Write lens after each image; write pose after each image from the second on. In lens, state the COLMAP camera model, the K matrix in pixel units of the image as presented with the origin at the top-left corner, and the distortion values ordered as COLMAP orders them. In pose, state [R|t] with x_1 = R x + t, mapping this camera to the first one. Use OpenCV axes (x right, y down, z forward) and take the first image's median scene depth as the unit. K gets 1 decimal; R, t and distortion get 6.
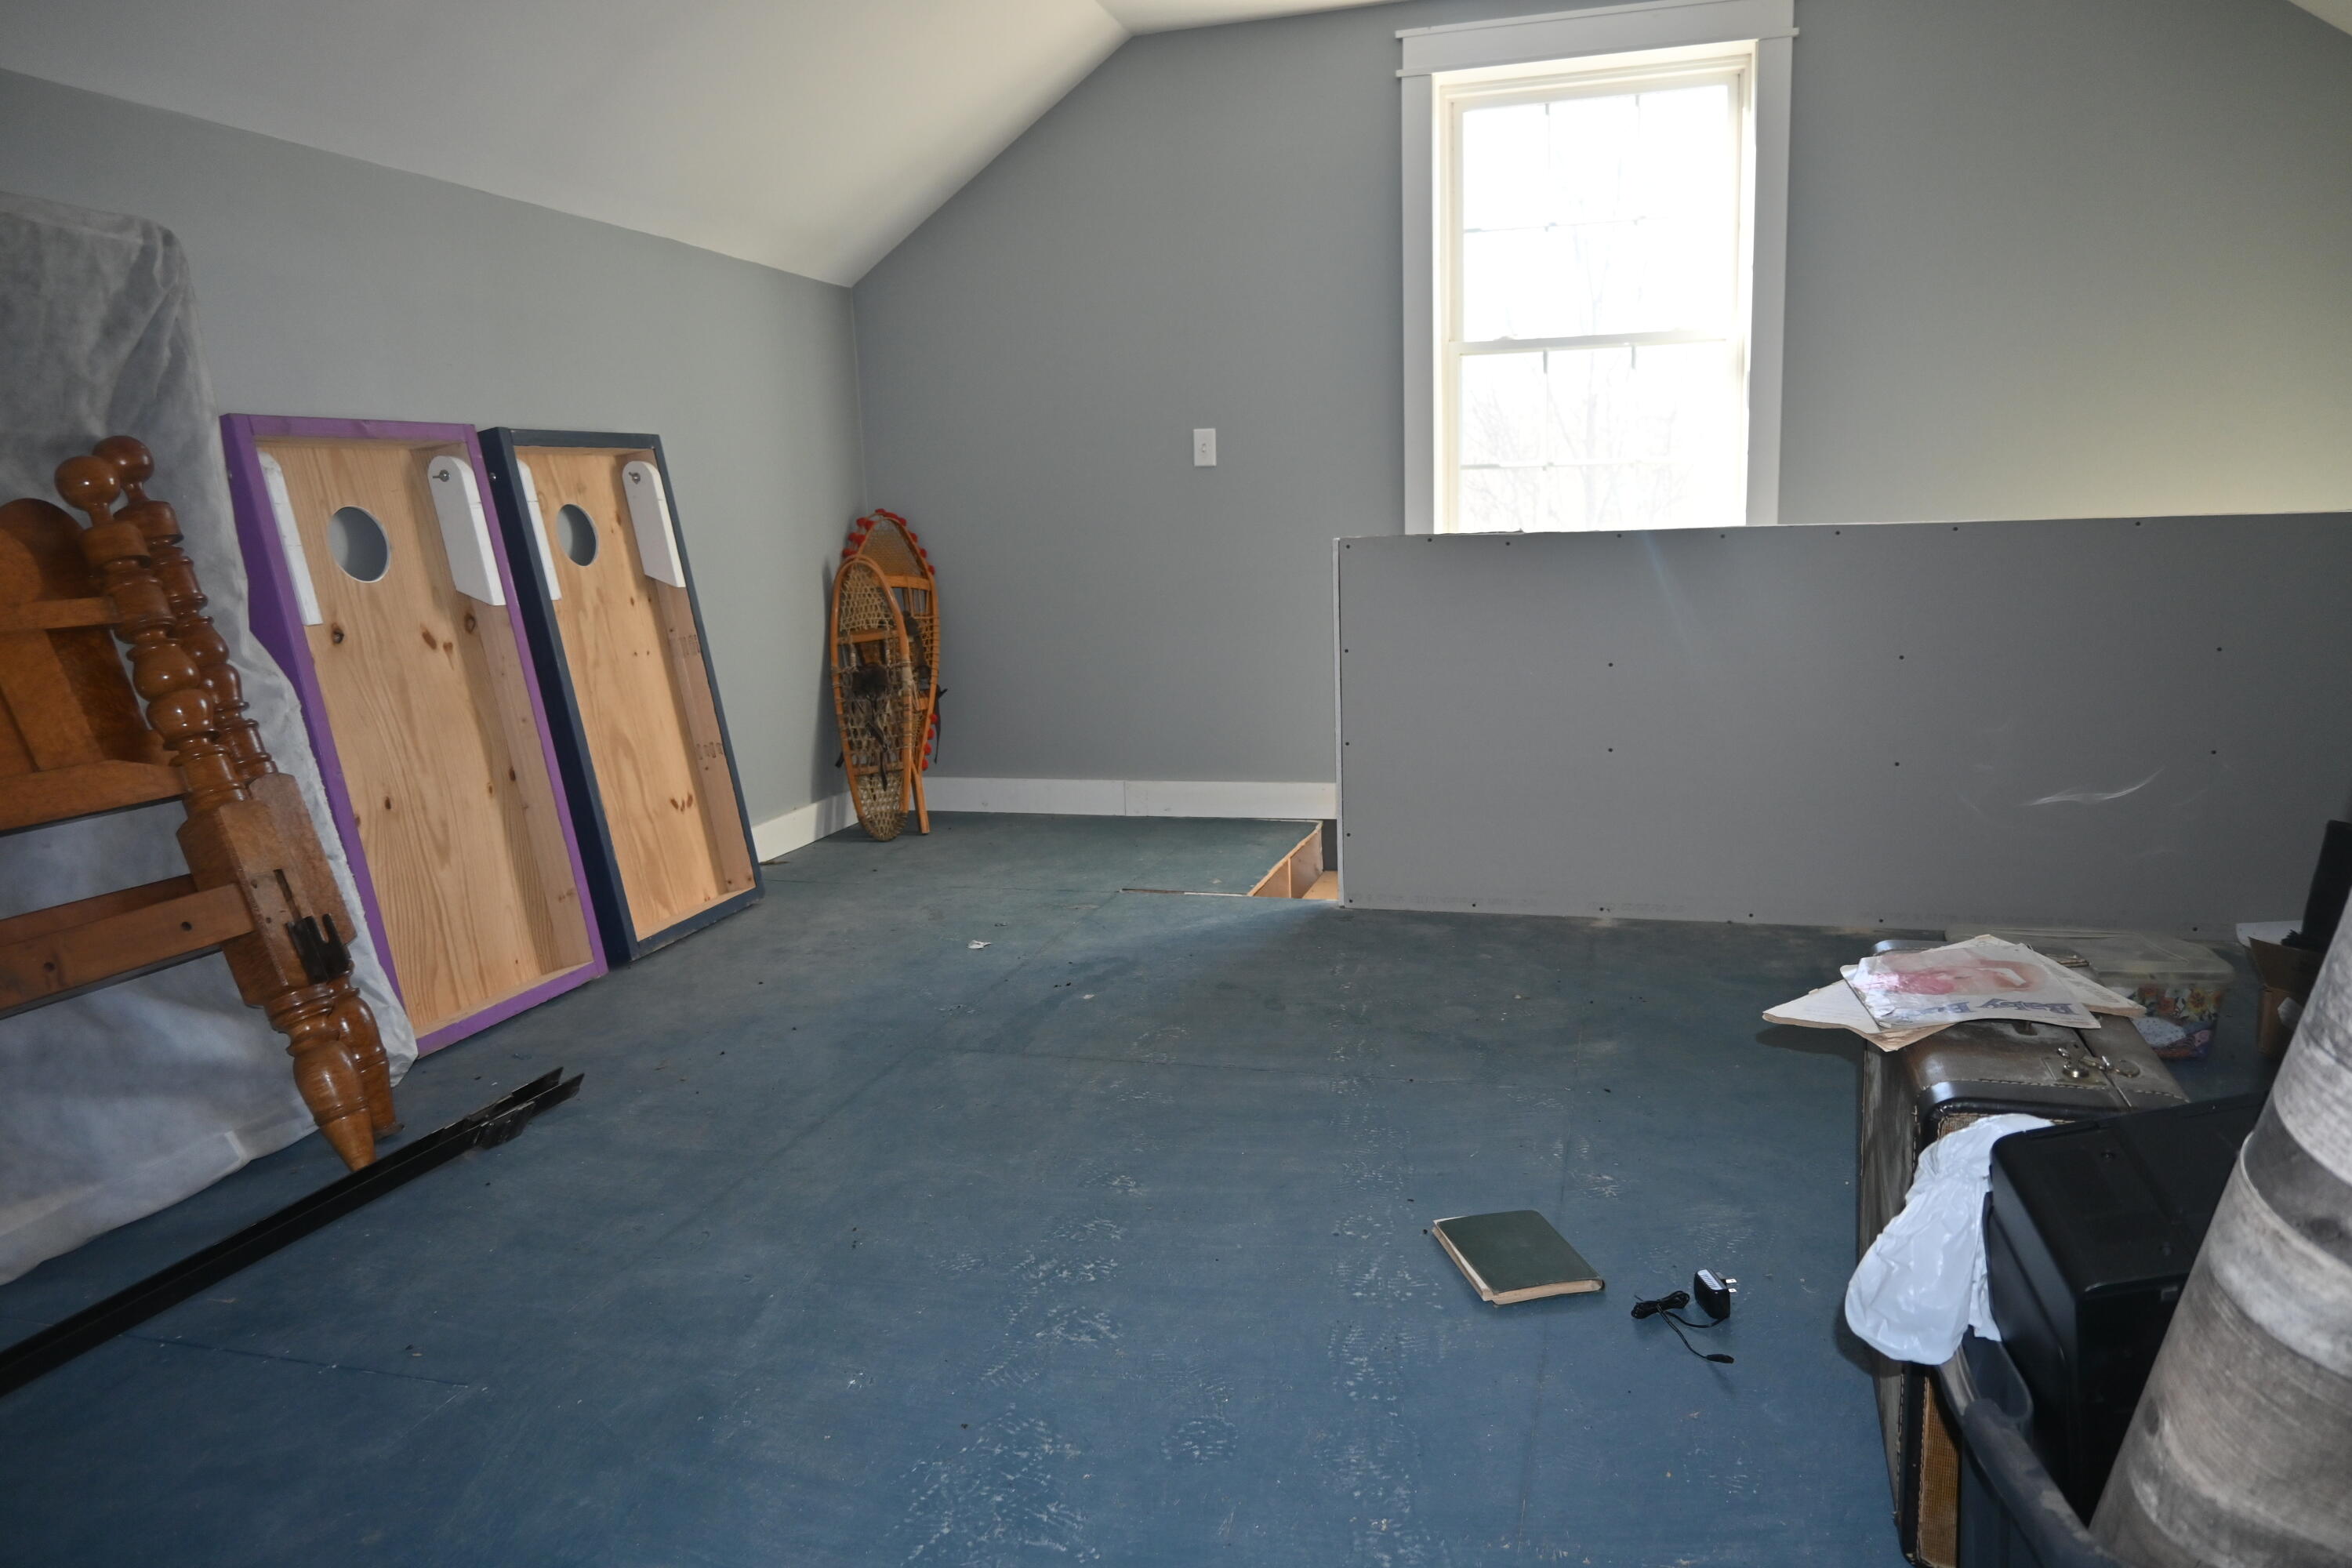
lens RADIAL K [[1574.5, 0, 1176.0], [0, 1574.5, 784.0], [0, 0, 1]] dist [0.000240, -0.019916]
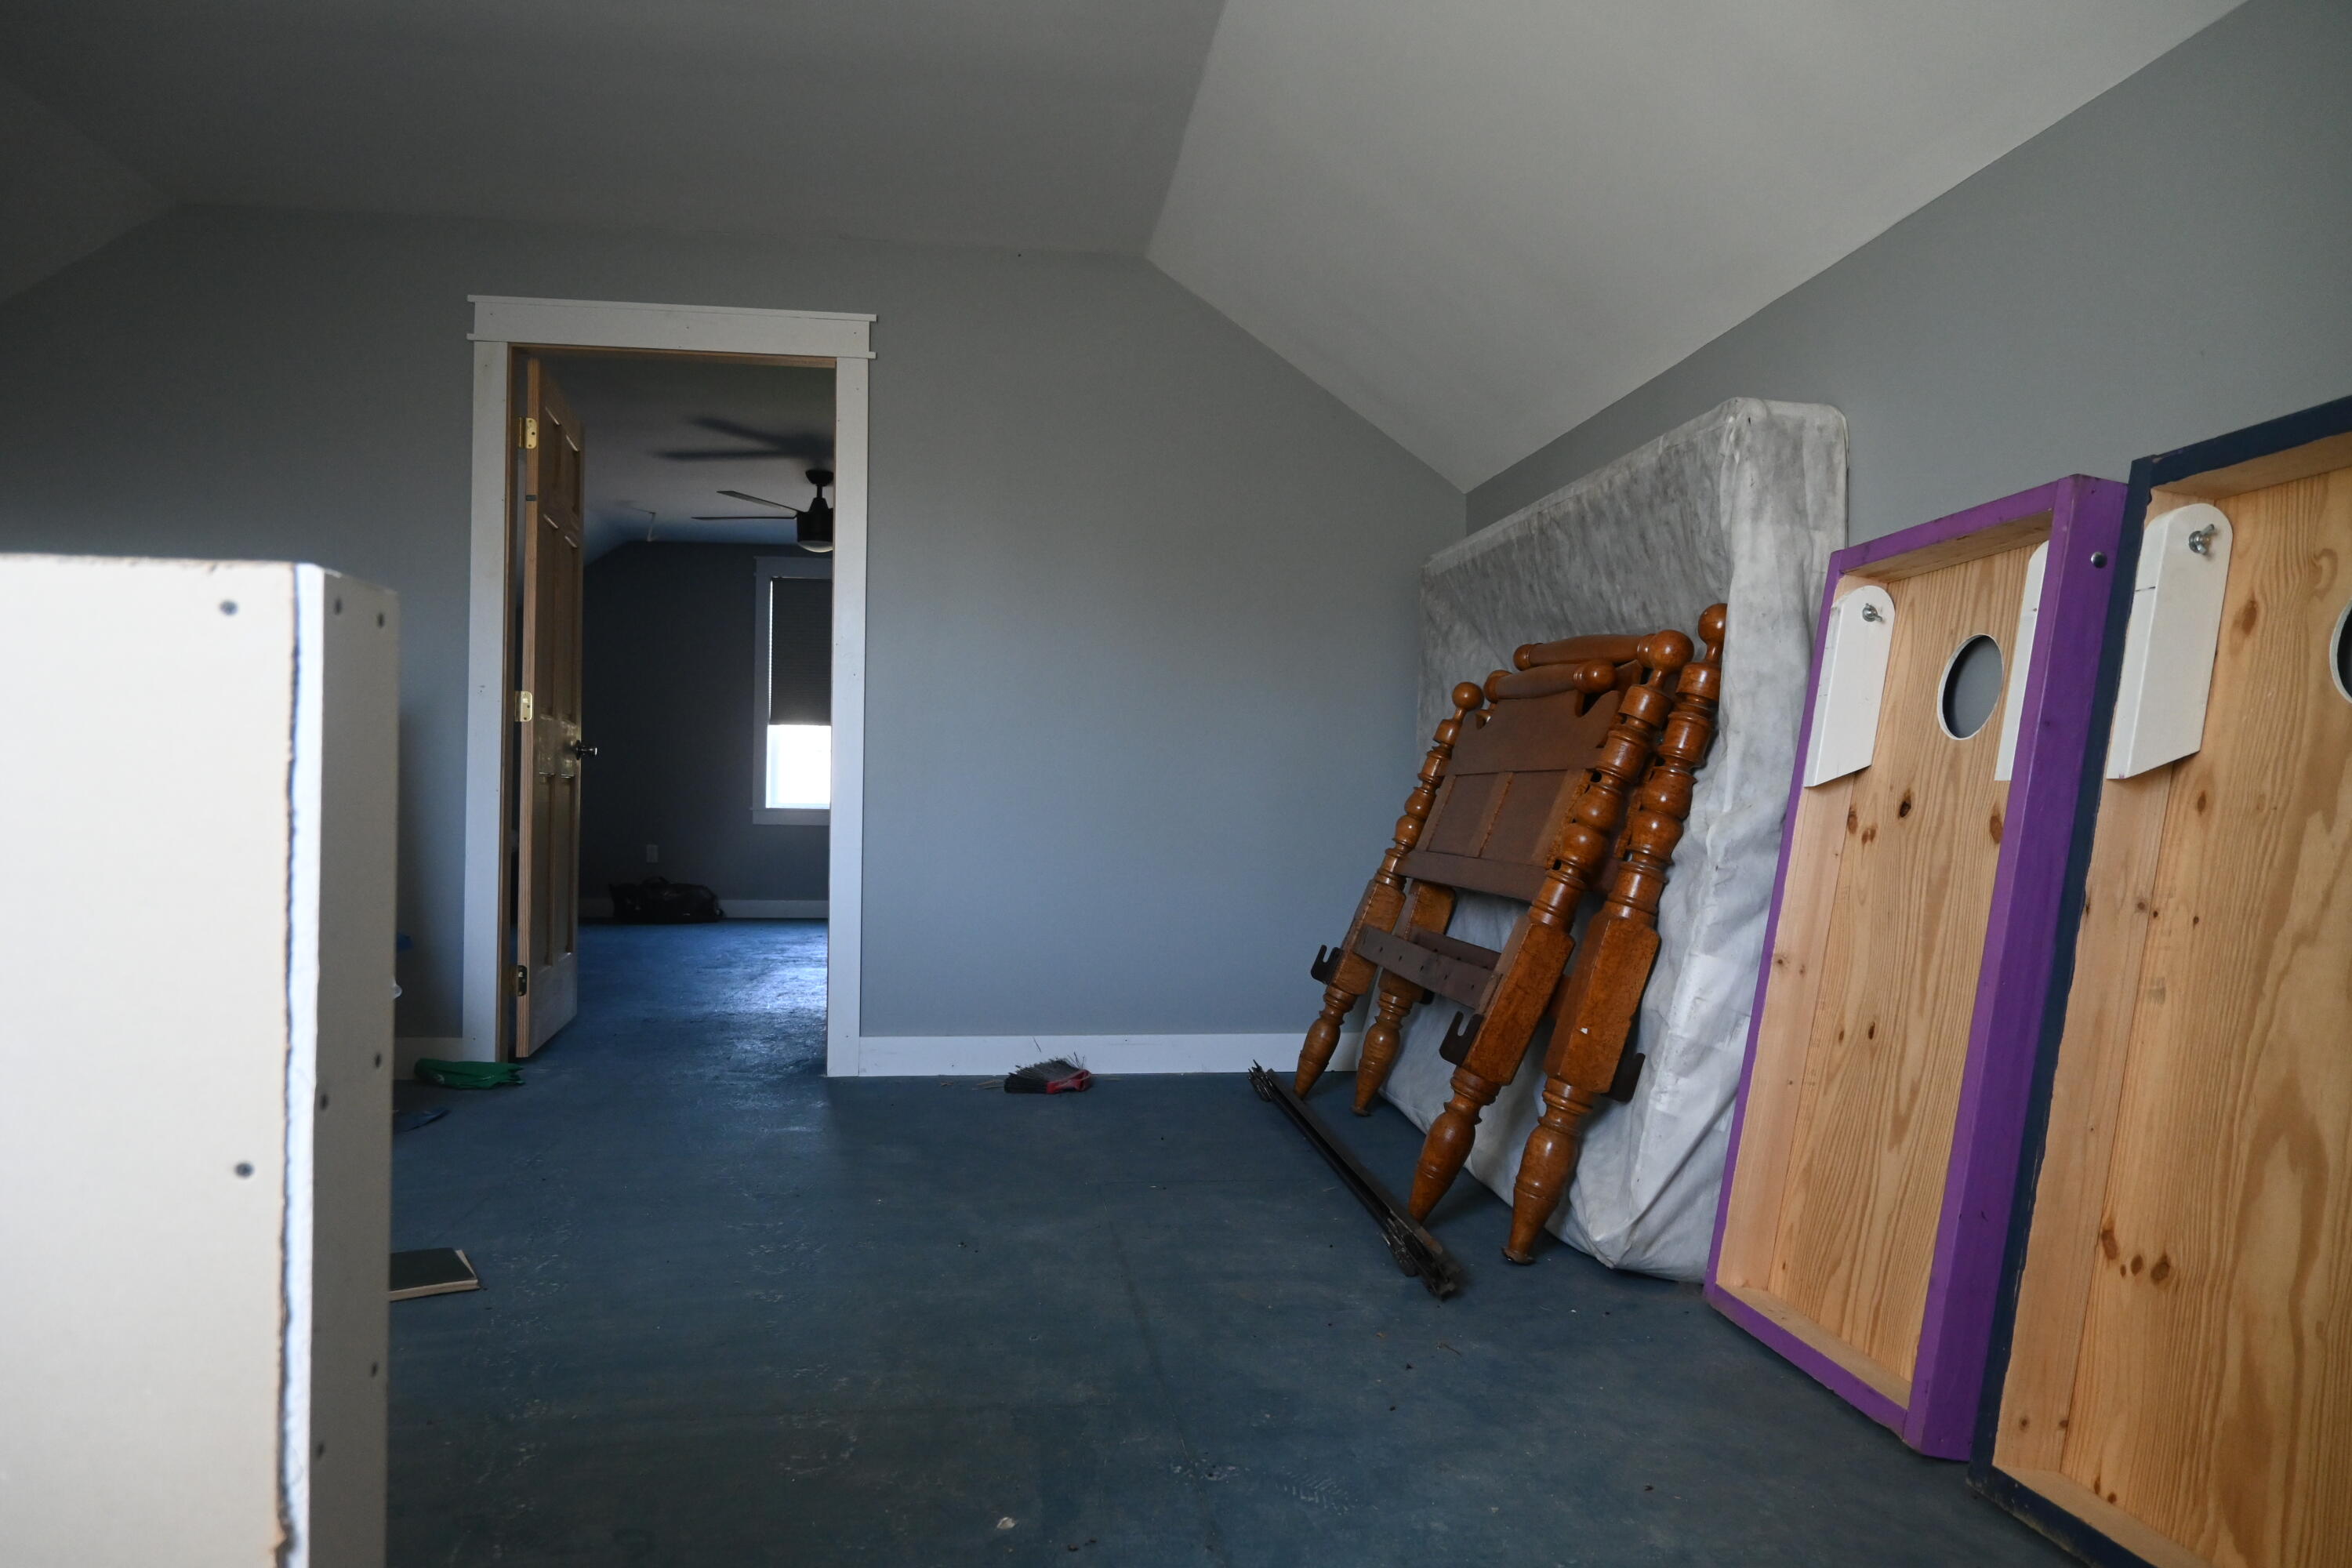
lens RADIAL K [[1574.5, 0, 1176.0], [0, 1574.5, 784.0], [0, 0, 1]] dist [0.000240, -0.019916]
pose [[-0.917122, 0.015533, -0.398305, 0.101139], [-0.049929, 0.986894, 0.153453, -0.199318], [0.395468, 0.160622, -0.904326, 1.493032]]
